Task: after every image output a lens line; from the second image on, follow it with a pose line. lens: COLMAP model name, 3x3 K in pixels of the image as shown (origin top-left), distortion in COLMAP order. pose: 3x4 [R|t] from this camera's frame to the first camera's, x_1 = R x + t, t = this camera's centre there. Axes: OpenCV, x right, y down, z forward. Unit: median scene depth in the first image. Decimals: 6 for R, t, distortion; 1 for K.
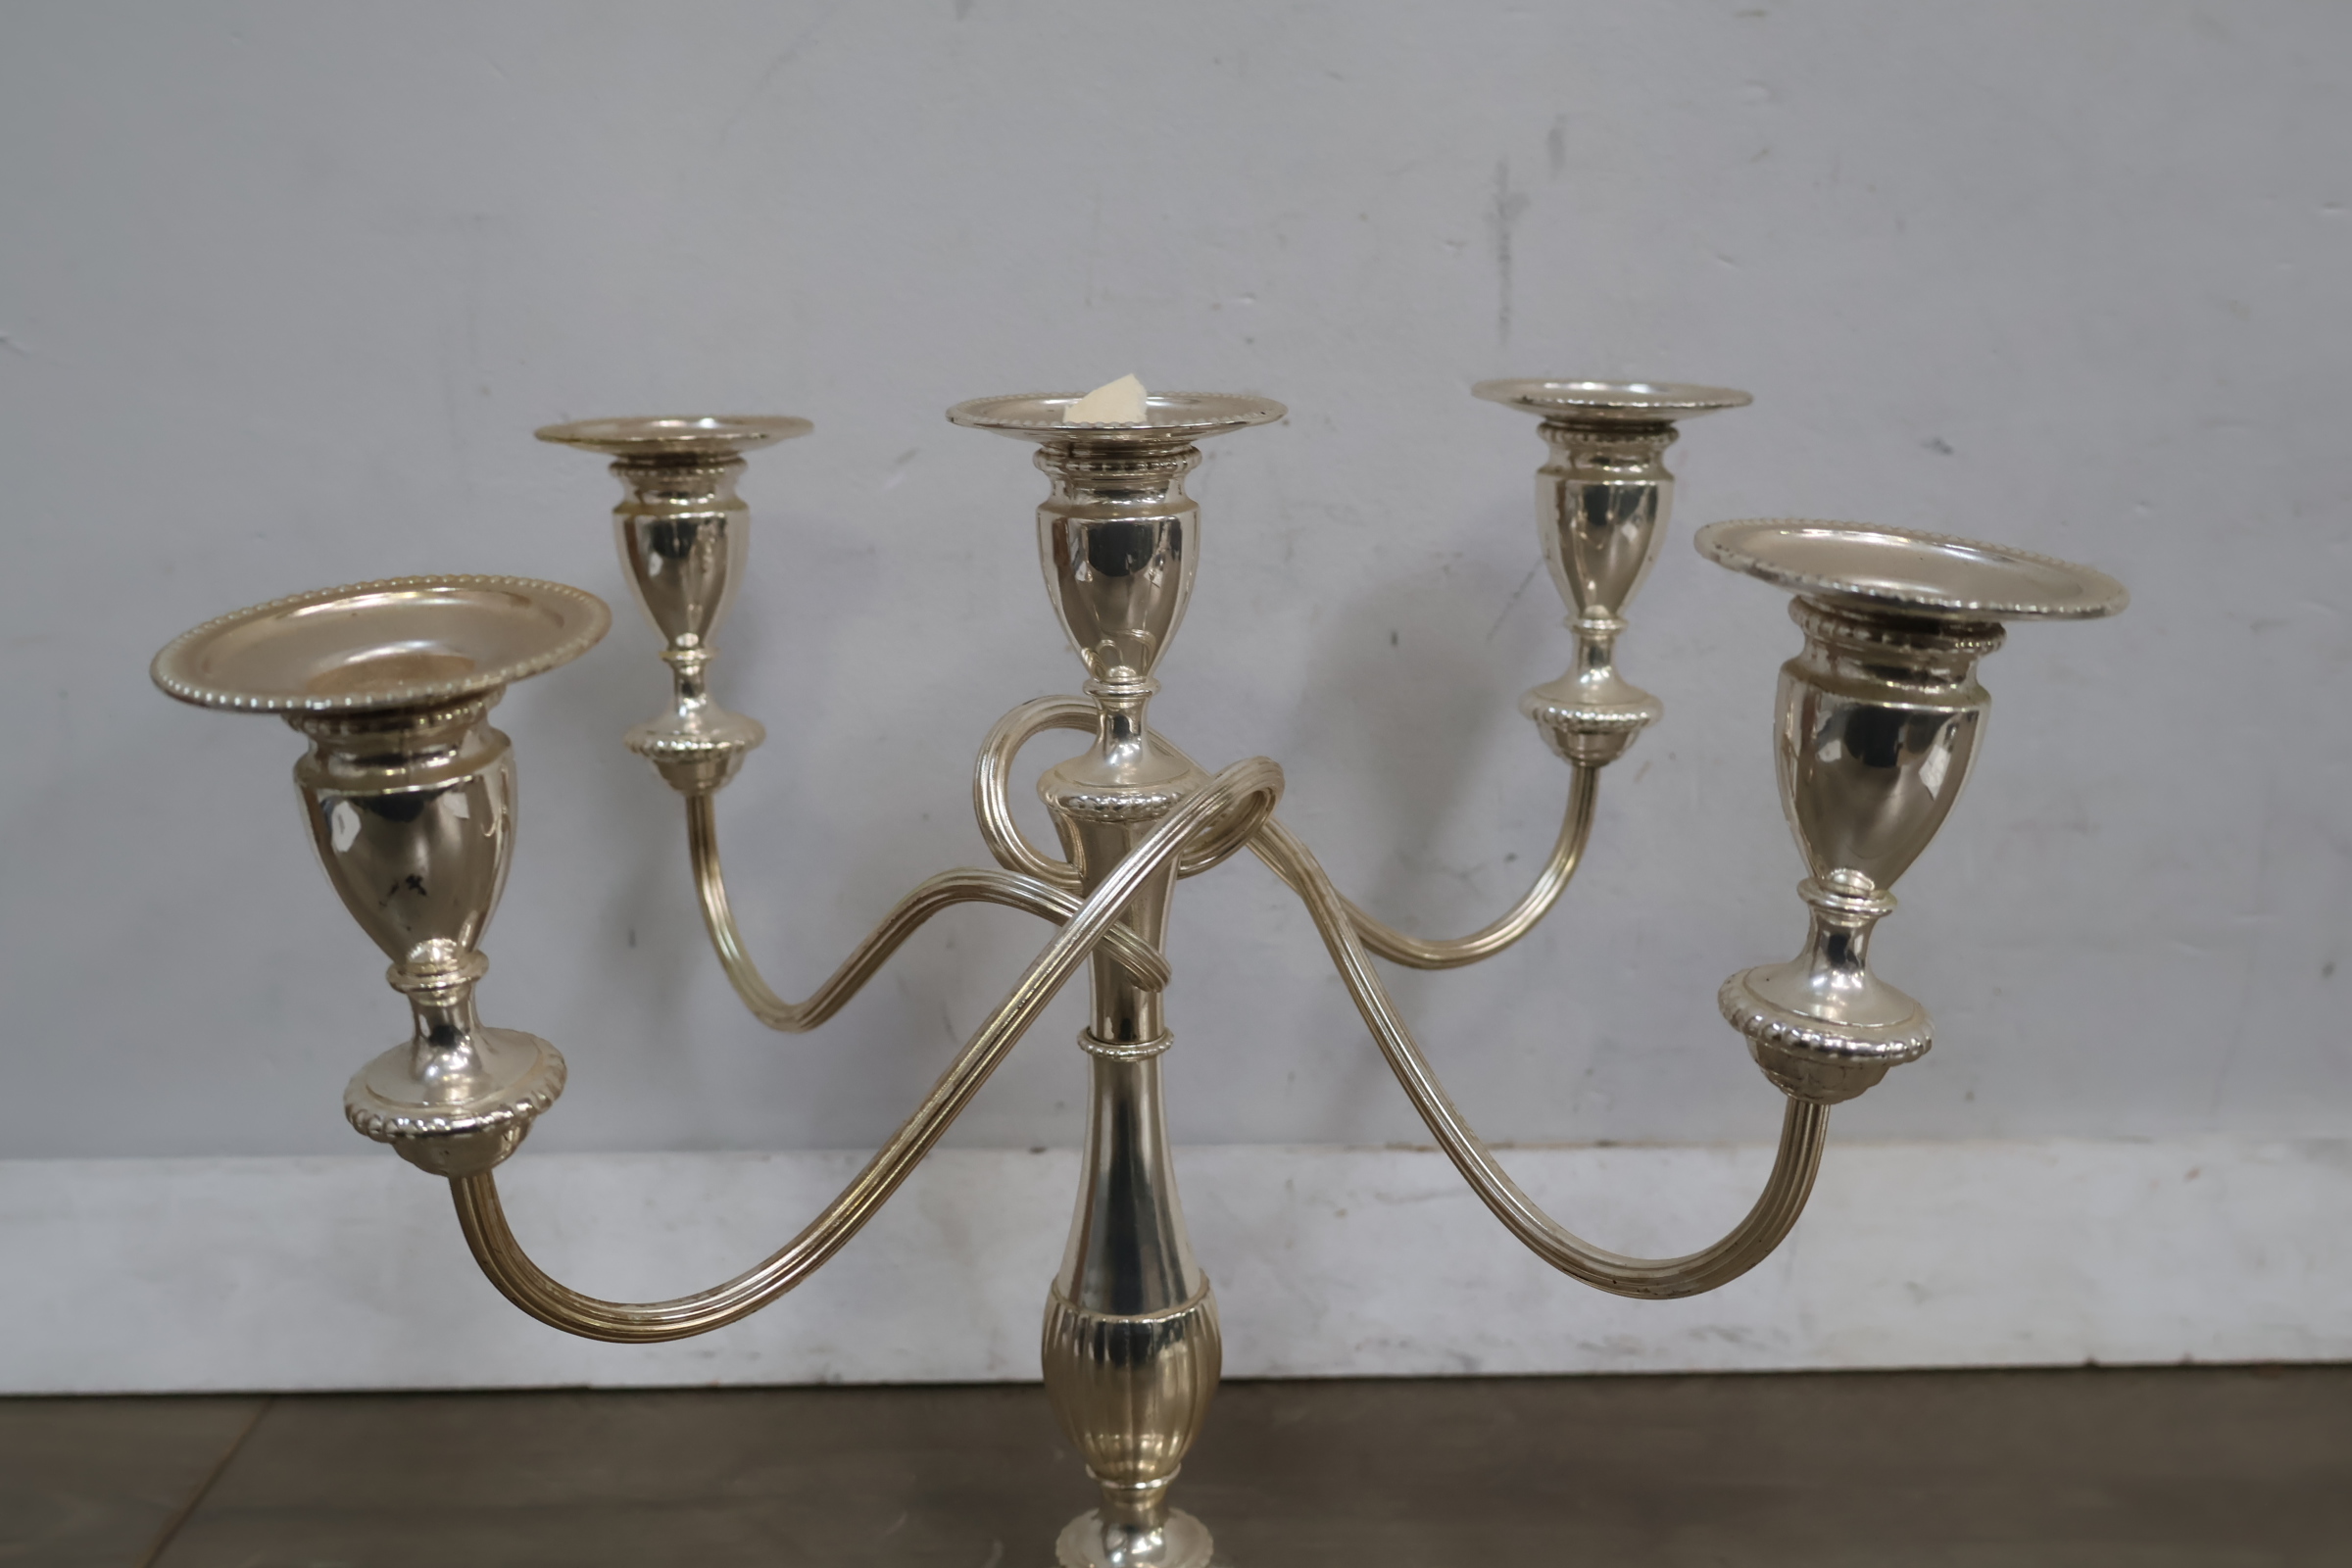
lens RADIAL K [[2428.4, 0, 1167.9], [0, 2428.4, 785.3], [0, 0, 1]] dist [0.010741, -0.010039]
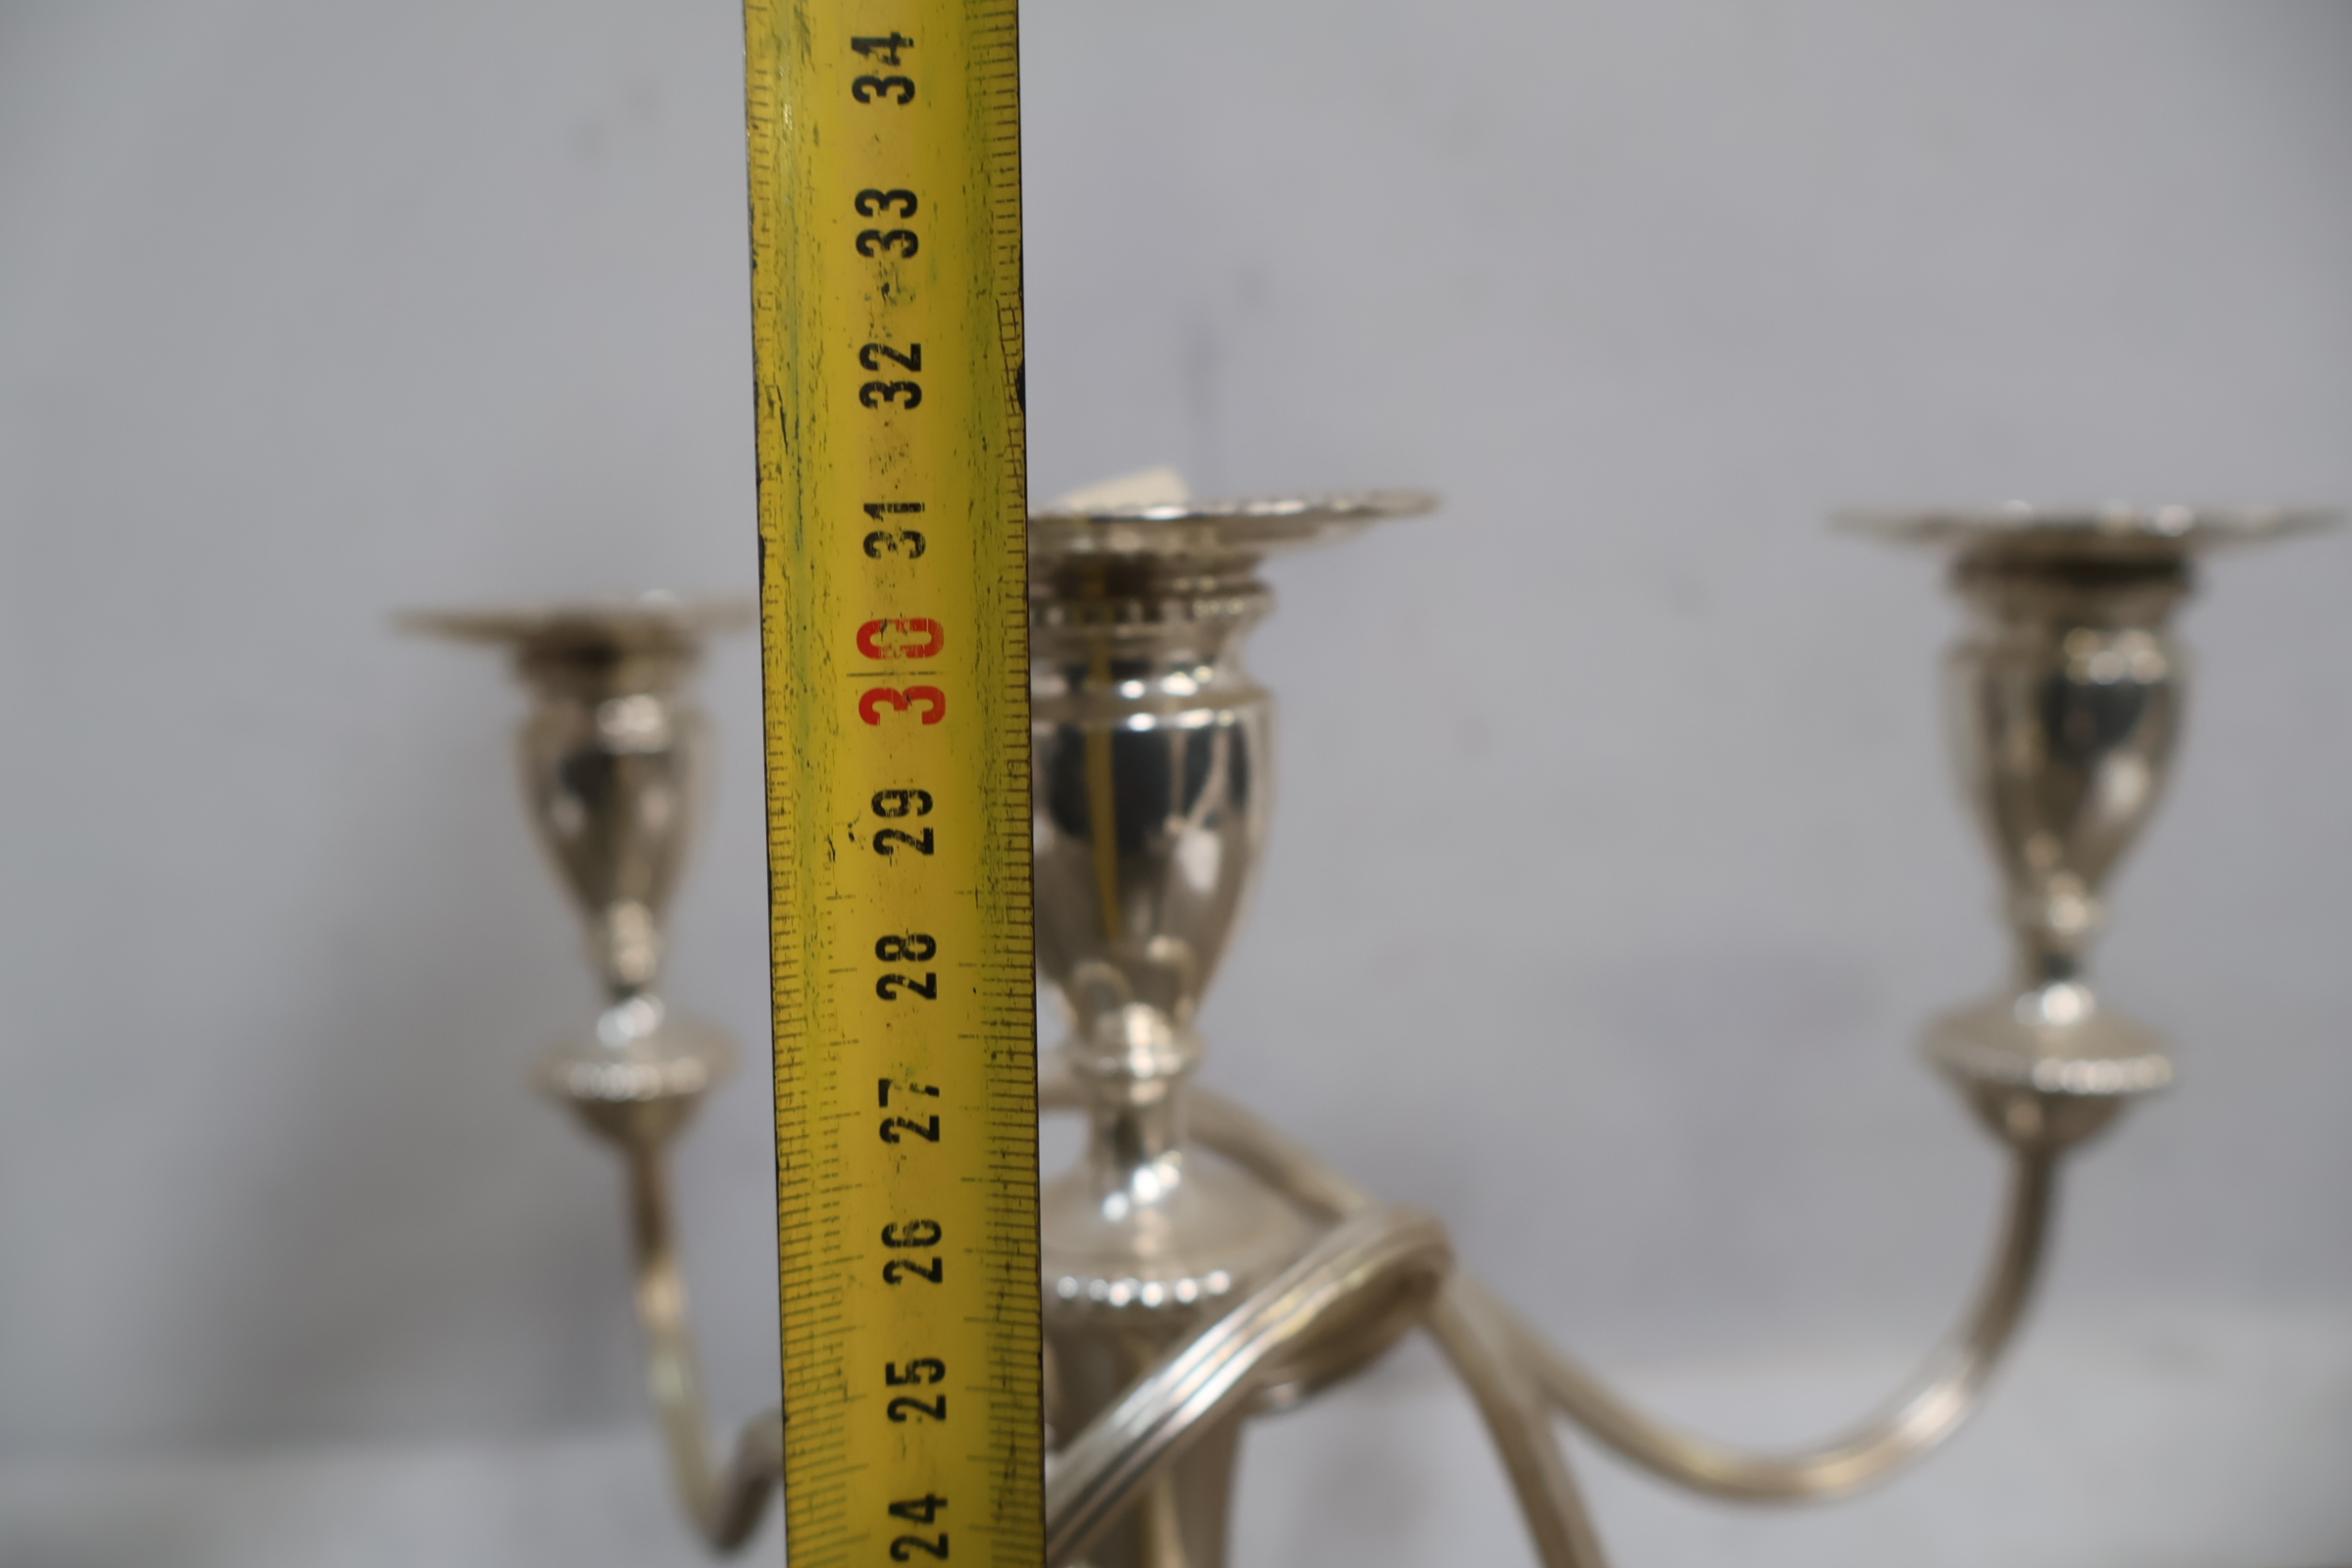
lens RADIAL K [[1978.6, 0, 1176.0], [0, 1978.6, 784.0], [0, 0, 1]] dist [0.003861, 0.009687]
pose [[0.986424, -0.000282, -0.164221, 0.043299], [-0.016366, 0.994851, -0.100015, -0.045636], [0.163403, 0.101344, 0.981340, 0.484784]]
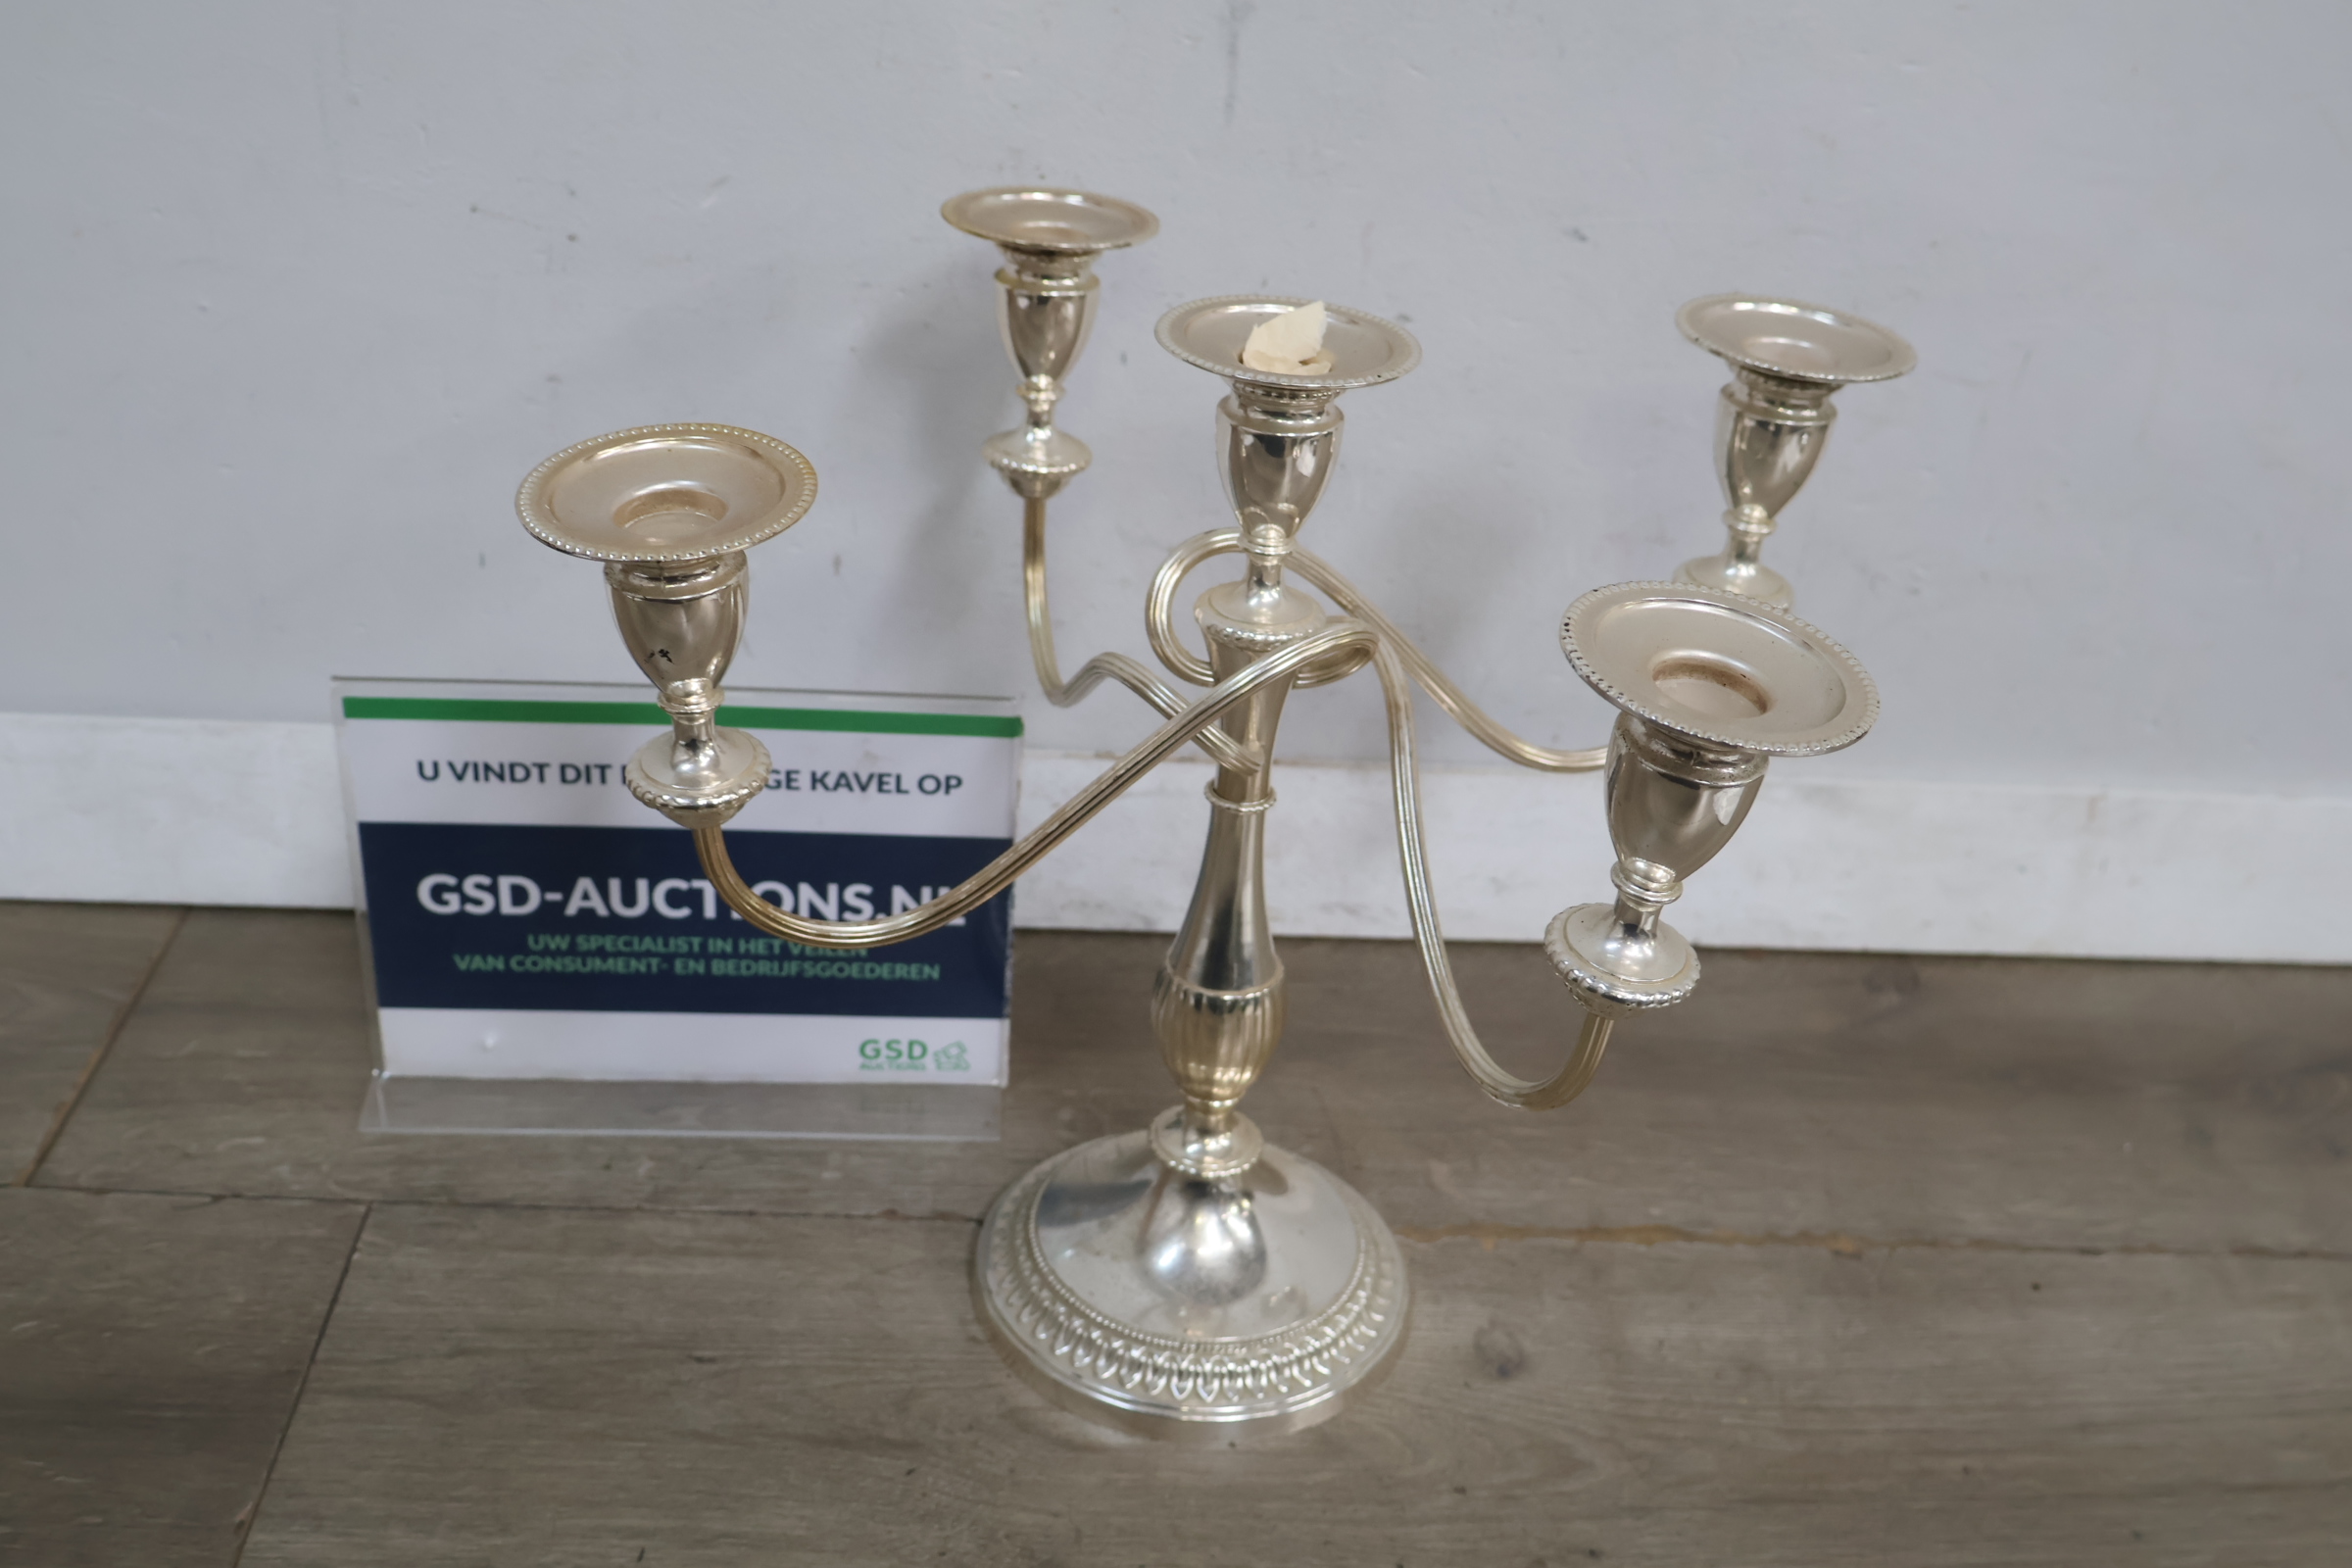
lens RADIAL K [[2428.4, 0, 1167.9], [0, 2428.4, 785.3], [0, 0, 1]] dist [0.010741, -0.010039]
pose [[0.995119, 0.047732, 0.086373, 0.024443], [-0.068404, 0.964496, 0.255084, -0.195861], [-0.071131, -0.259747, 0.963053, -0.265039]]
